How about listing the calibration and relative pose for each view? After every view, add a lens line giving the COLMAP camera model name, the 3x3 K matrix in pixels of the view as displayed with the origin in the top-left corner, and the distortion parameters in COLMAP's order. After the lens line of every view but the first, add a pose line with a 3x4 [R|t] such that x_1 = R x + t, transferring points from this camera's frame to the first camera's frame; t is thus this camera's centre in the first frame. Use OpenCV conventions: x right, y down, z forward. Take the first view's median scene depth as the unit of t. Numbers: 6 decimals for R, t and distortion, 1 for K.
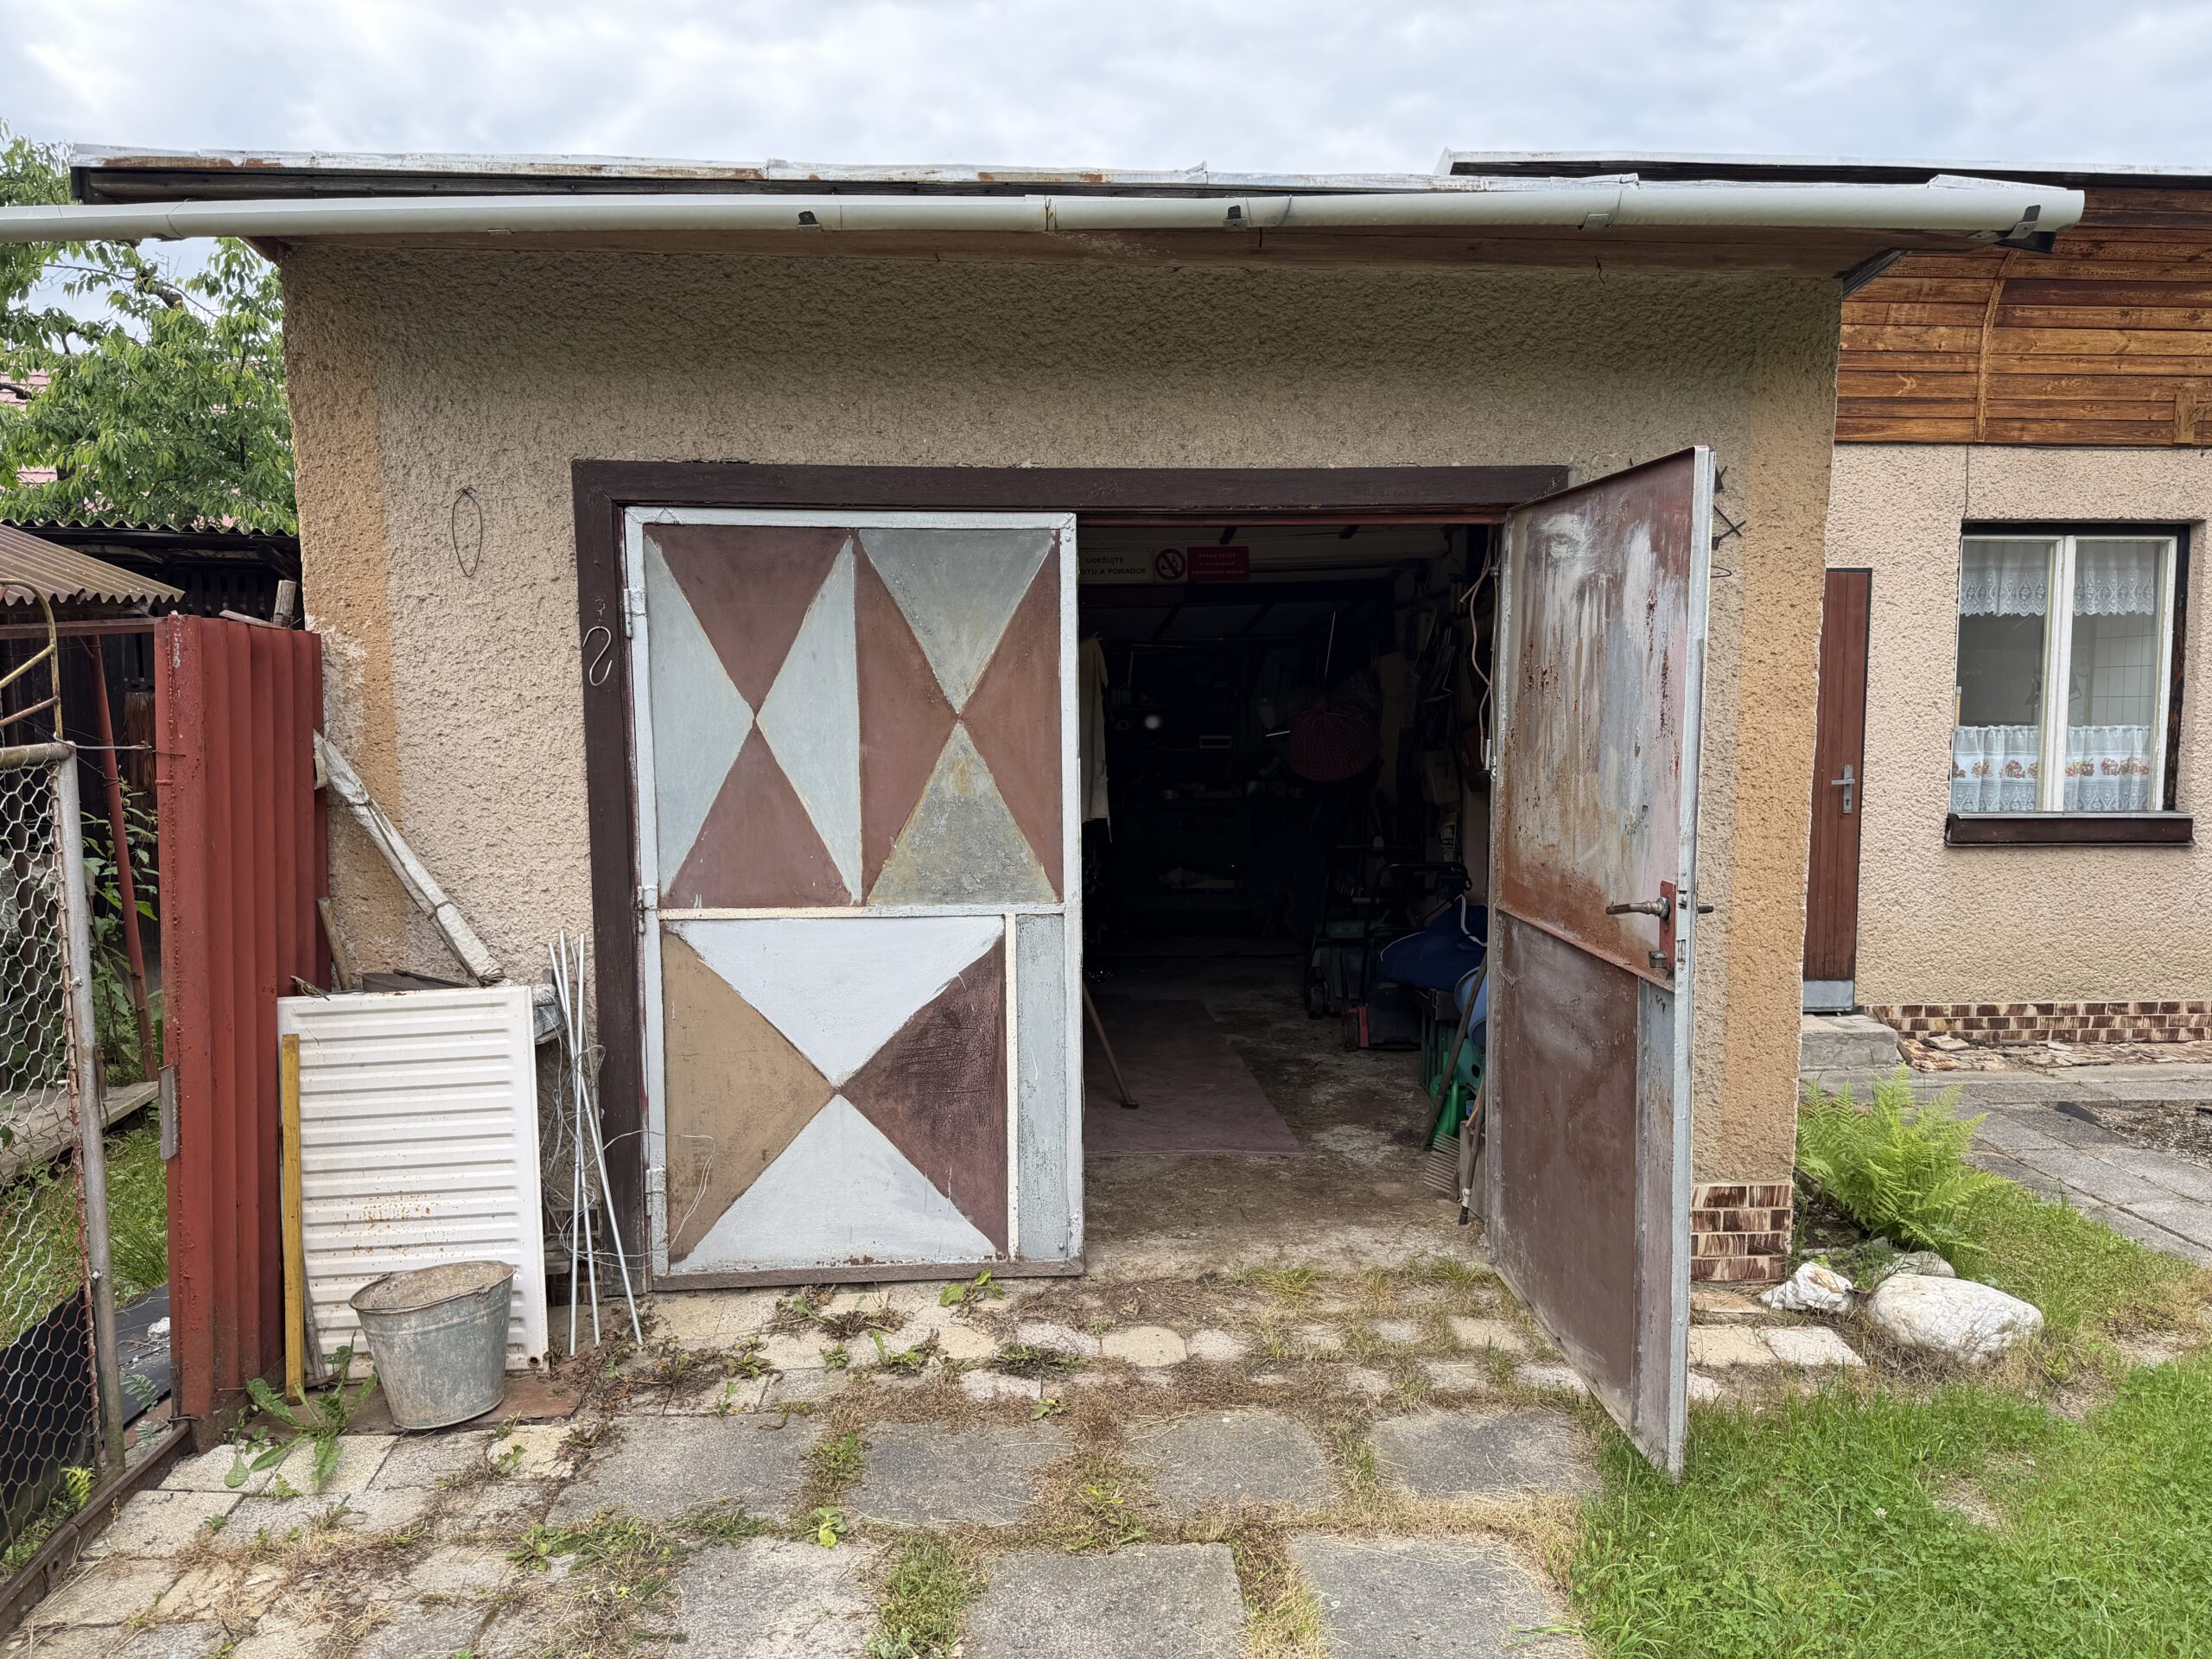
lens RADIAL K [[1643.5, 0, 1052.3], [0, 1643.5, 846.6], [0, 0, 1]] dist [0.052142, -0.083615]
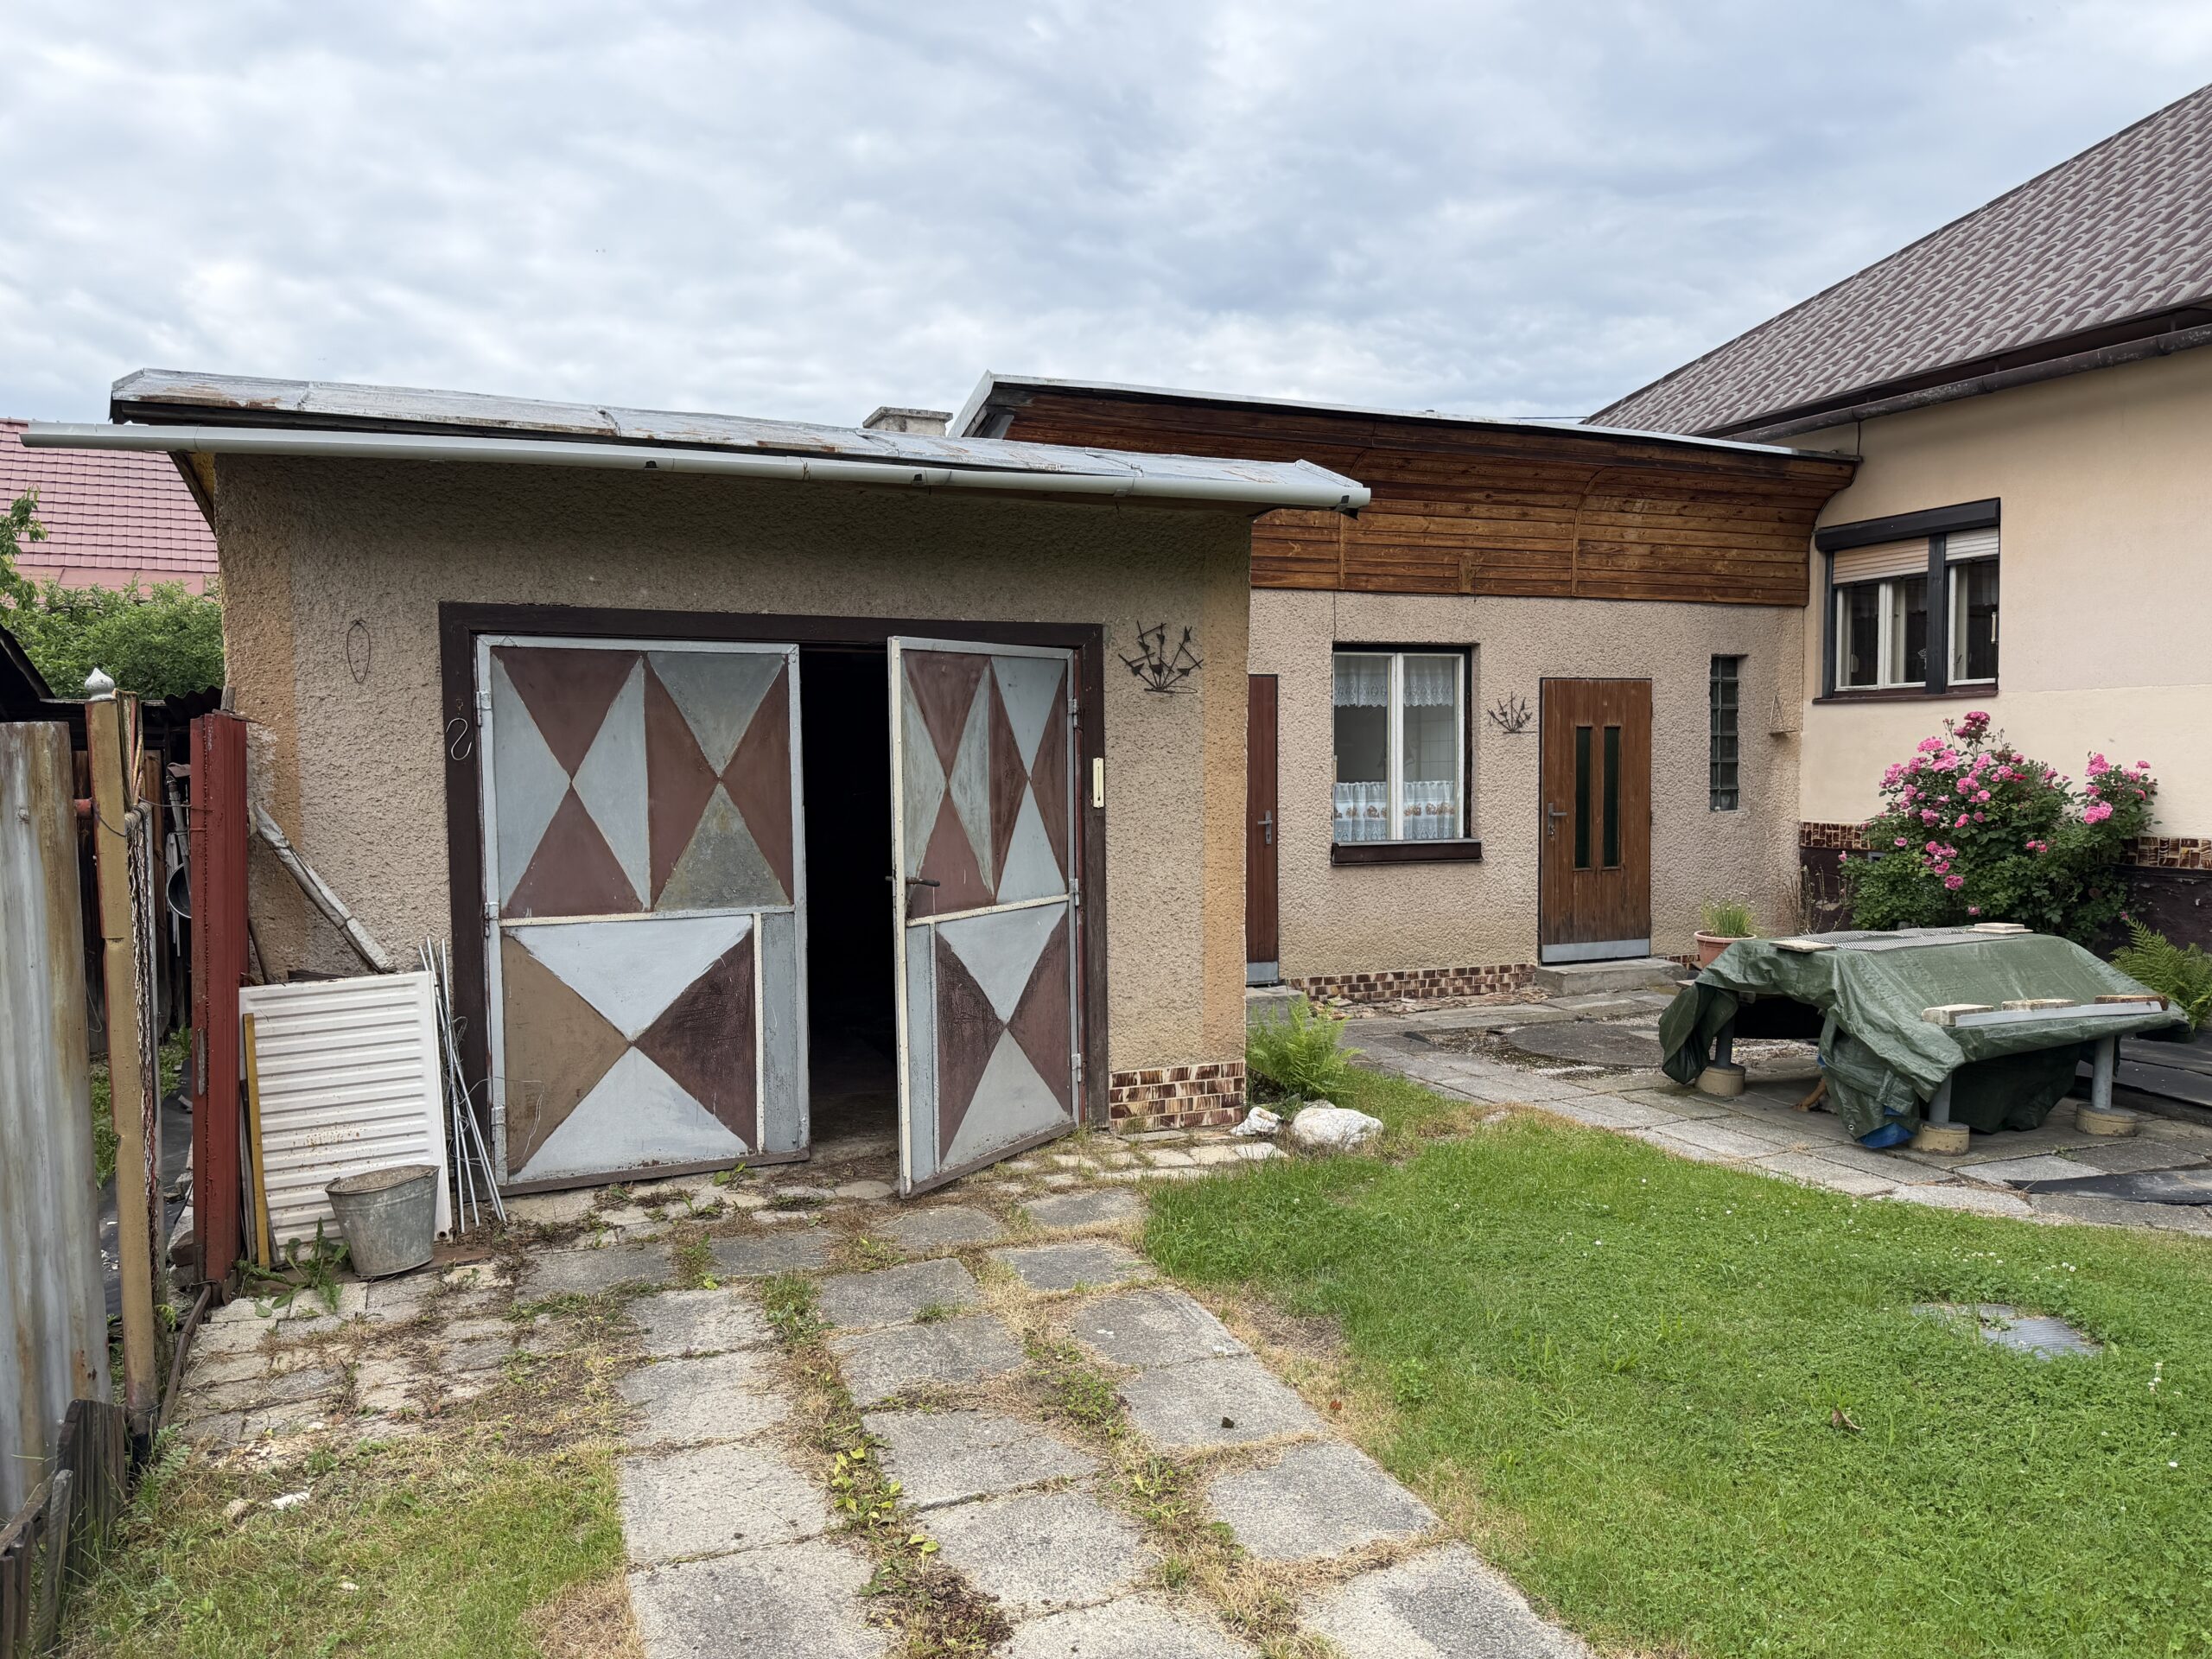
lens RADIAL K [[1643.5, 0, 1097.6], [0, 1643.5, 844.1], [0, 0, 1]] dist [0.052142, -0.083615]
pose [[0.942477, -0.023163, 0.333467, -0.232519], [0.037663, 0.998602, -0.037083, 0.046529], [-0.332142, 0.047509, 0.942032, -0.503145]]
